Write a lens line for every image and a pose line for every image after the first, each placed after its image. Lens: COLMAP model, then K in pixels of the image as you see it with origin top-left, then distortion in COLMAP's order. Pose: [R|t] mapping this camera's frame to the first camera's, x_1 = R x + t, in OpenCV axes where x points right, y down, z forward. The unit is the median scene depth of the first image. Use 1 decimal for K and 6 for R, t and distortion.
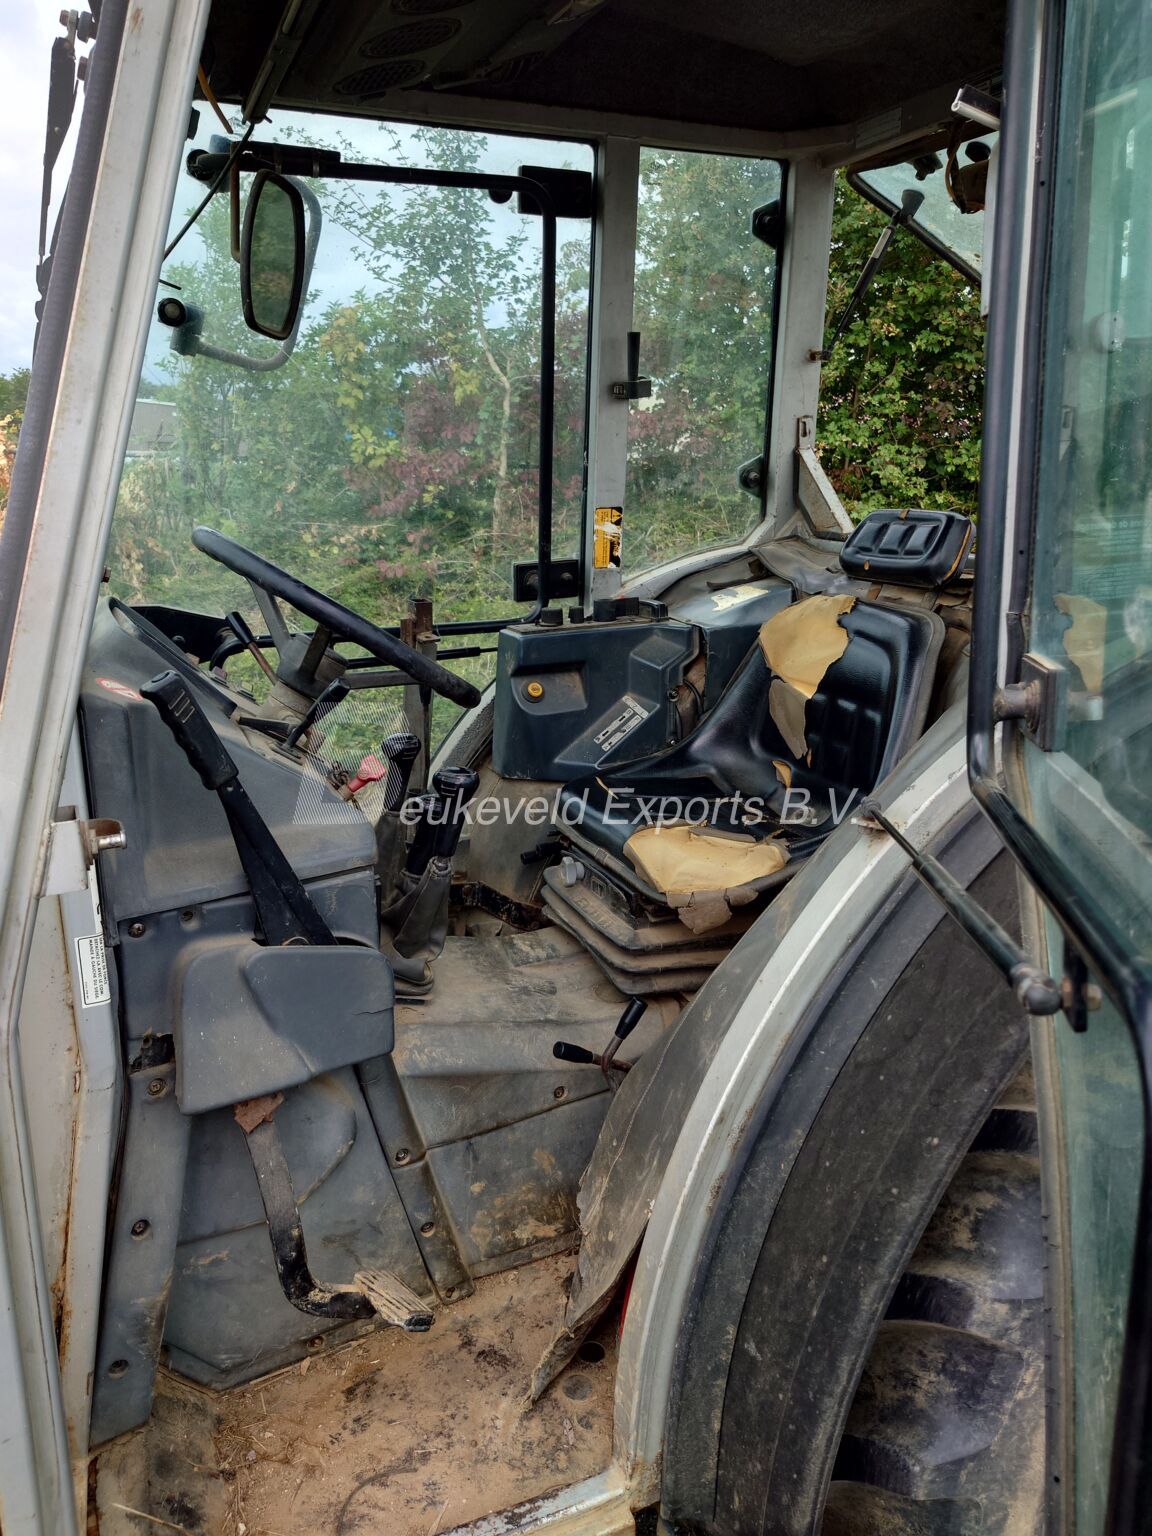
lens RADIAL K [[1156.7, 0, 512.3], [0, 1156.7, 767.5], [0, 0, 1]] dist [0.000270, 0.001825]
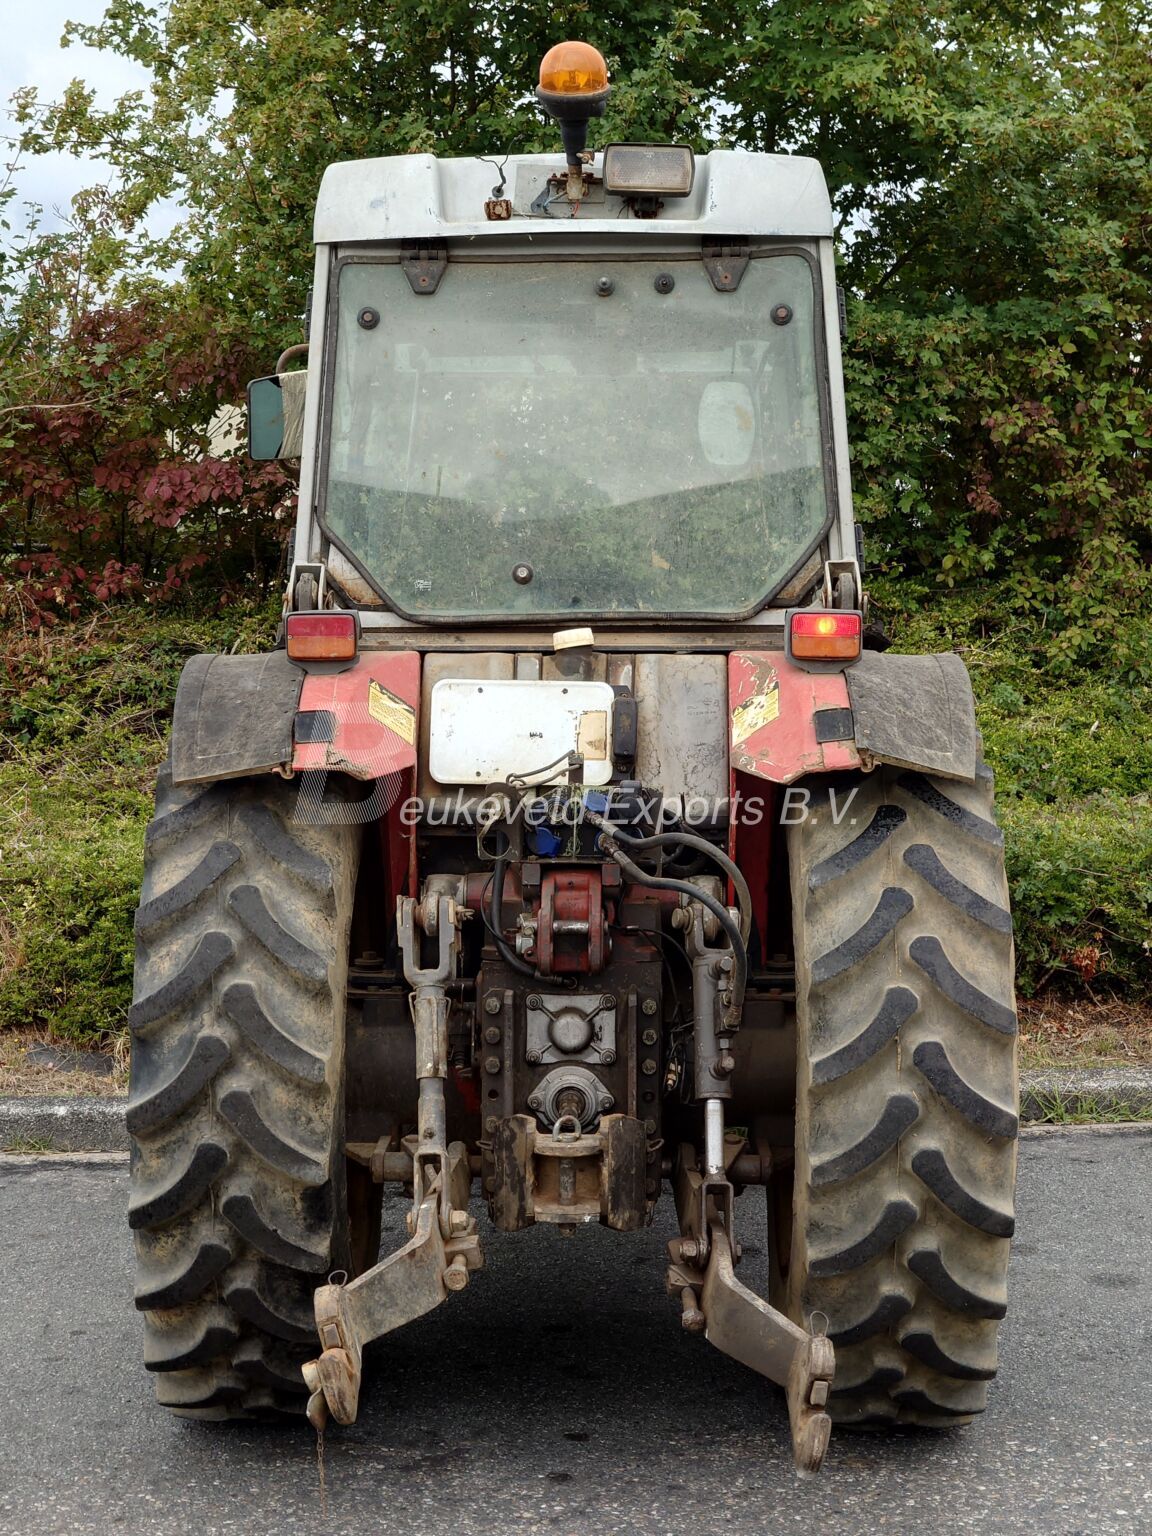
lens RADIAL K [[2808.3, 0, 576.0], [0, 2808.3, 768.0], [0, 0, 1]] dist [0.040552, -0.498804]
pose [[0.977903, -0.036253, 0.205894, -0.015001], [0.071555, 0.983408, -0.166699, 0.122485], [-0.196434, 0.177748, 0.964271, -0.469642]]
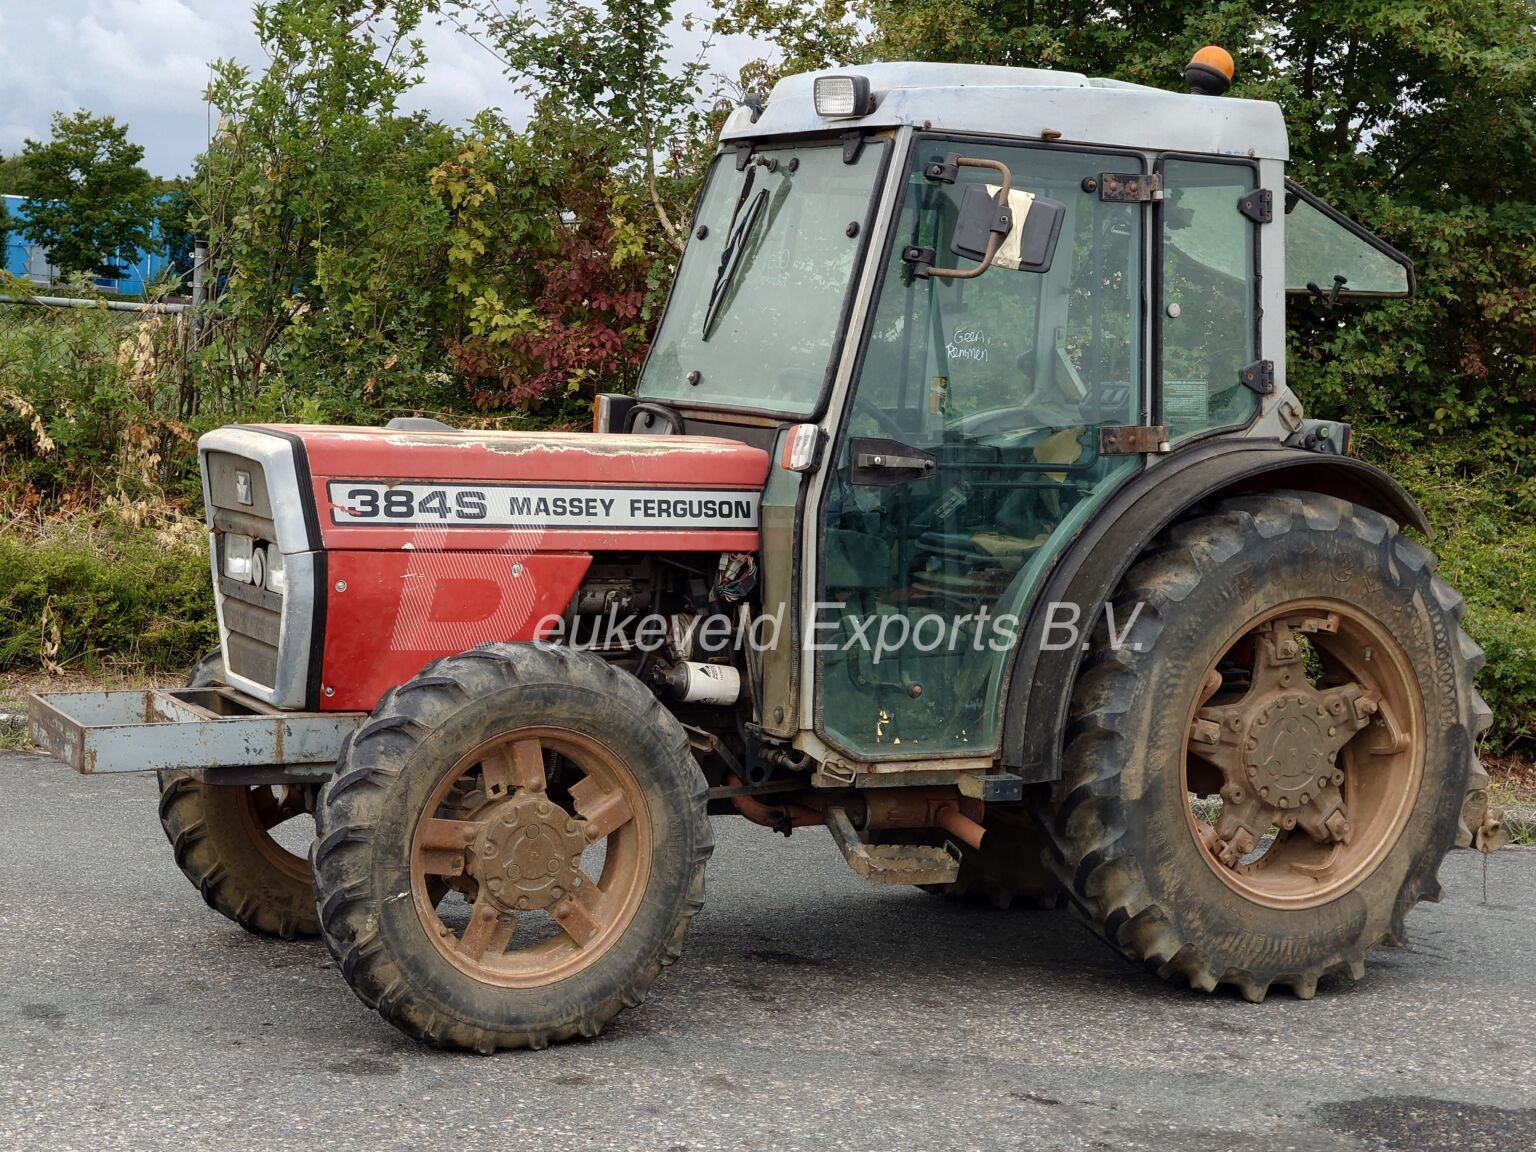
lens RADIAL K [[2808.3, 0, 768.4], [0, 2808.3, 562.1], [0, 0, 1]] dist [0.040552, -0.498804]
pose [[0.989372, 0.039281, 0.140002, -0.200507], [-0.013223, 0.983136, -0.182398, 0.216491], [-0.144806, 0.178608, 0.973206, -0.793422]]
